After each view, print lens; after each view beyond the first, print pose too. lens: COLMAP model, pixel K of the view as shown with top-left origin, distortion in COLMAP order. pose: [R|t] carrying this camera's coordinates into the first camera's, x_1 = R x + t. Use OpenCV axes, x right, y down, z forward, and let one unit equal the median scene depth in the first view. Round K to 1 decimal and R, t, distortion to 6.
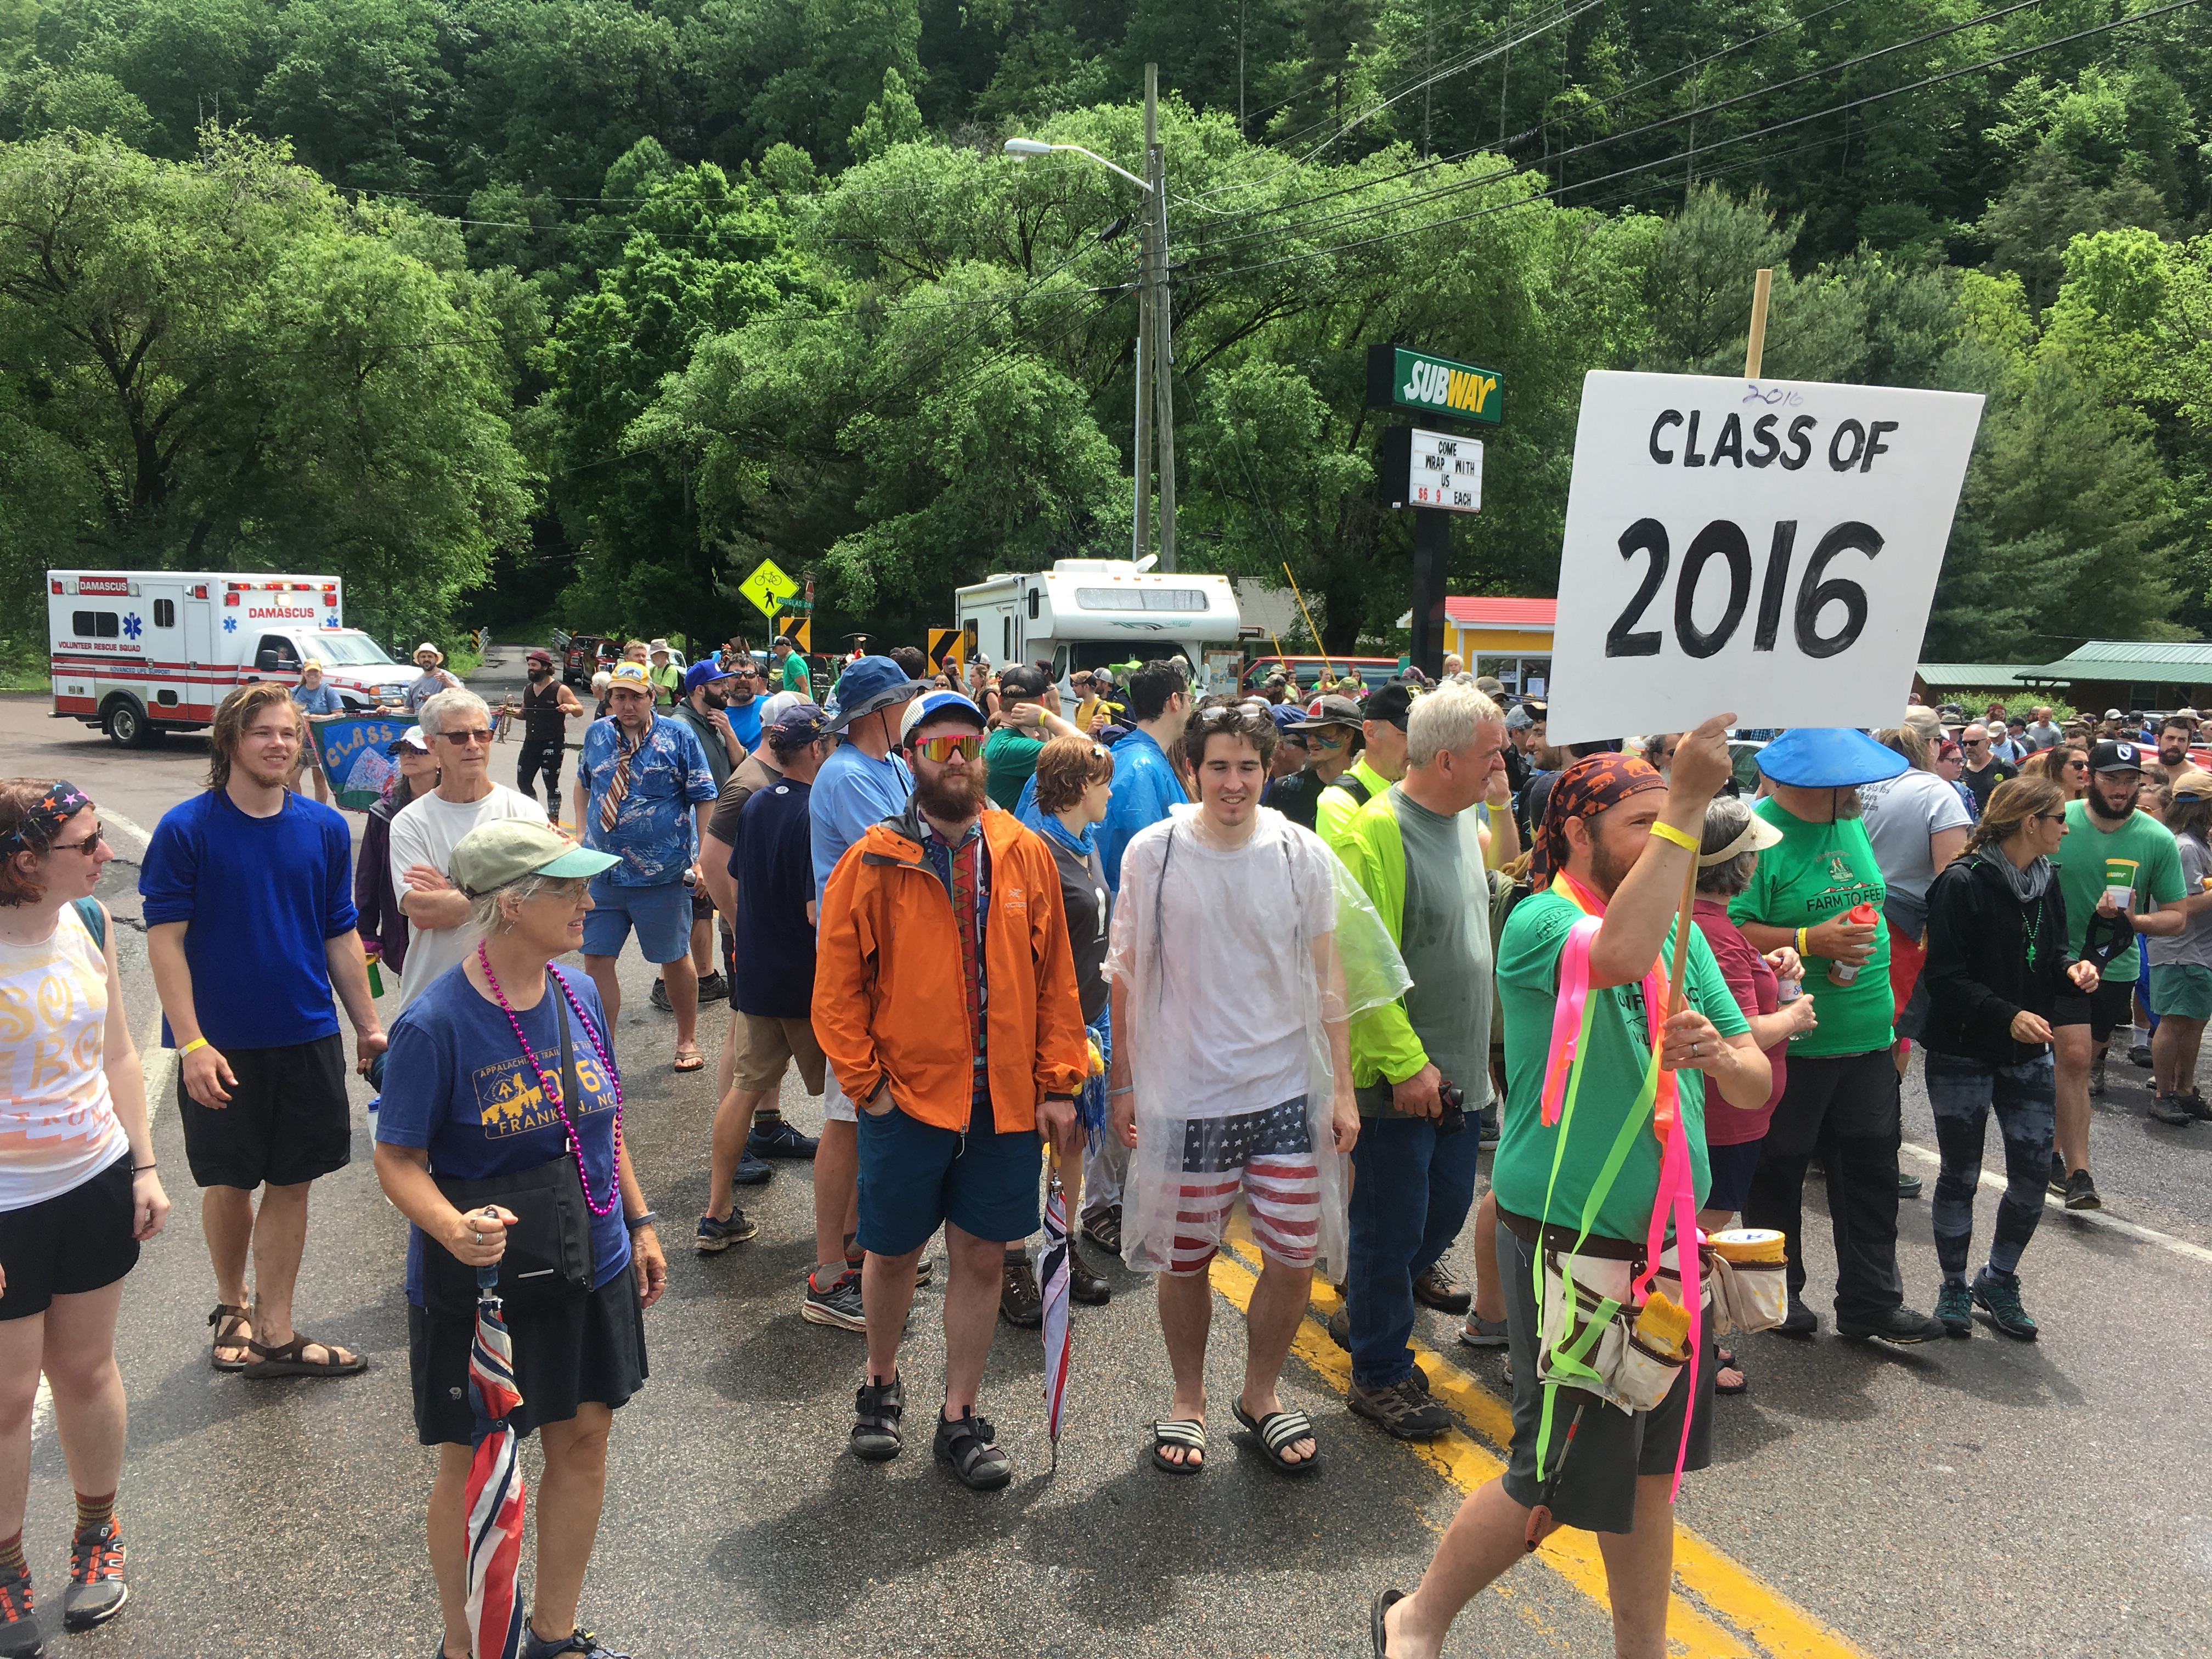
lens RADIAL K [[1964.5, 0, 1106.0], [0, 1964.5, 829.5], [0, 0, 1]] dist [0.077315, -0.130671]
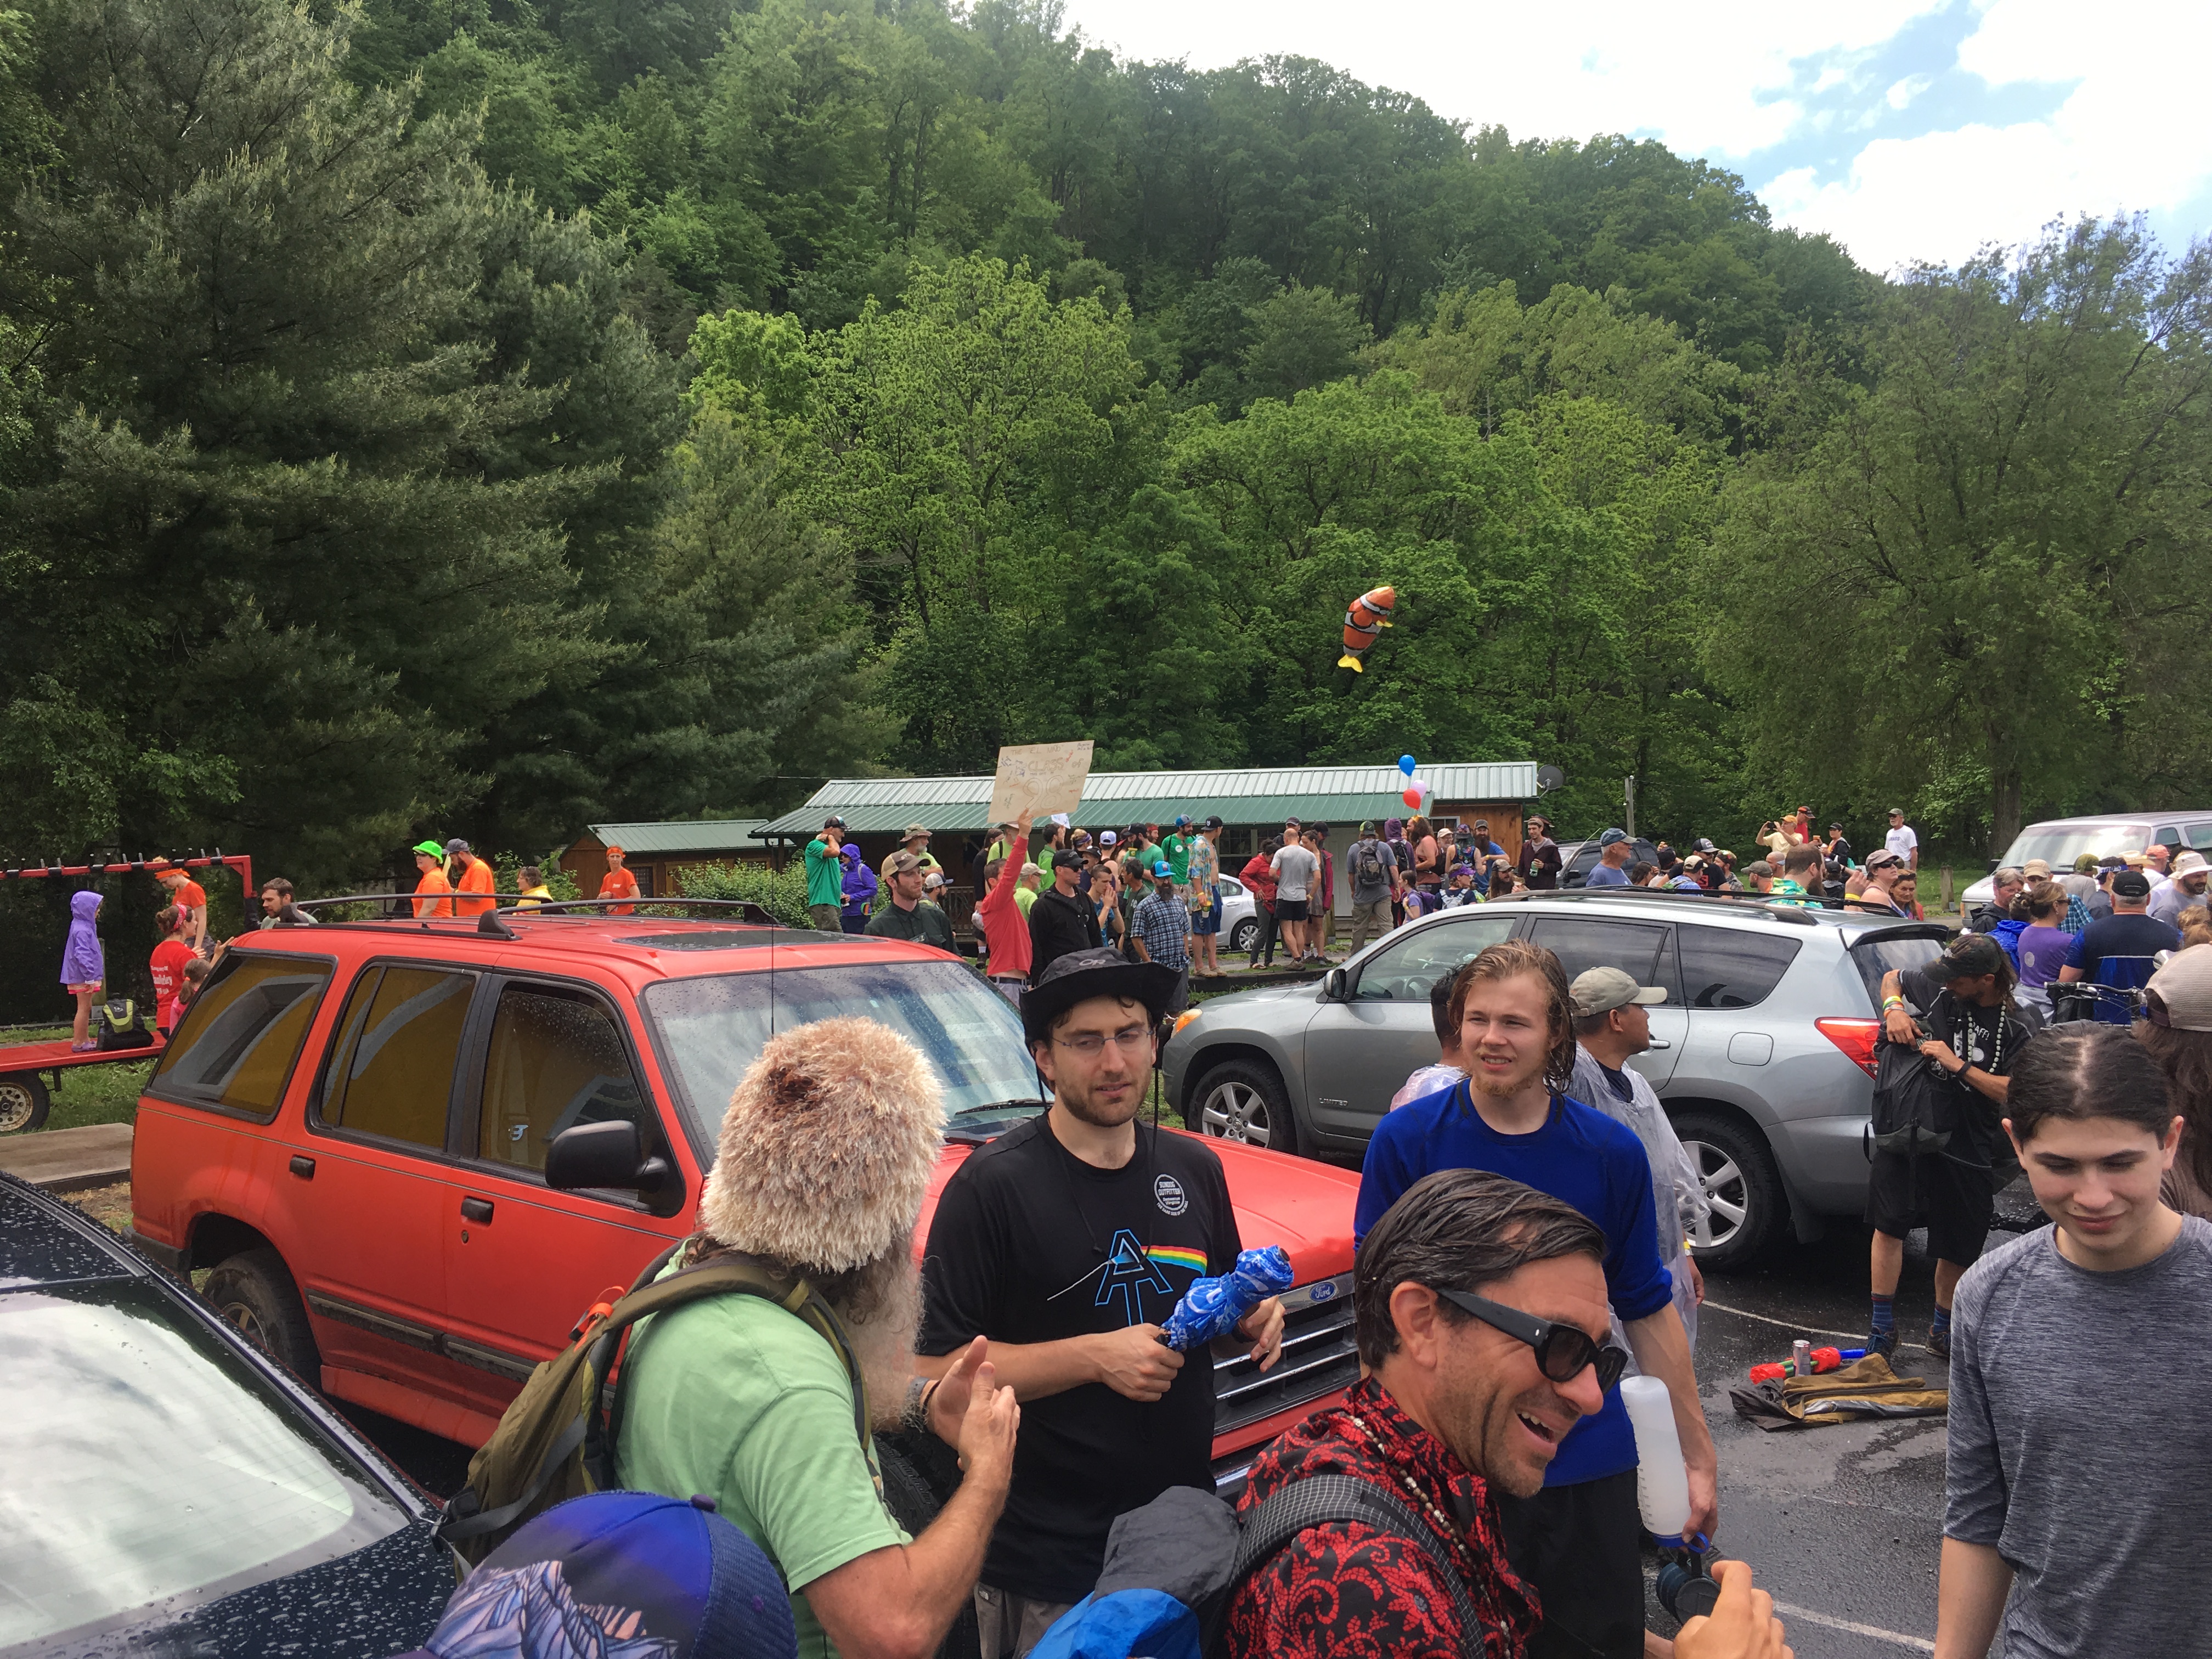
lens RADIAL K [[1932.0, 0, 1106.0], [0, 1932.0, 829.5], [0, 0, 1]] dist [0.113898, -0.152930]
pose [[0.784166, -0.054991, 0.618109, 0.077637], [0.107437, 0.993055, -0.047952, -0.018247], [-0.611179, 0.104010, 0.784628, 0.215477]]
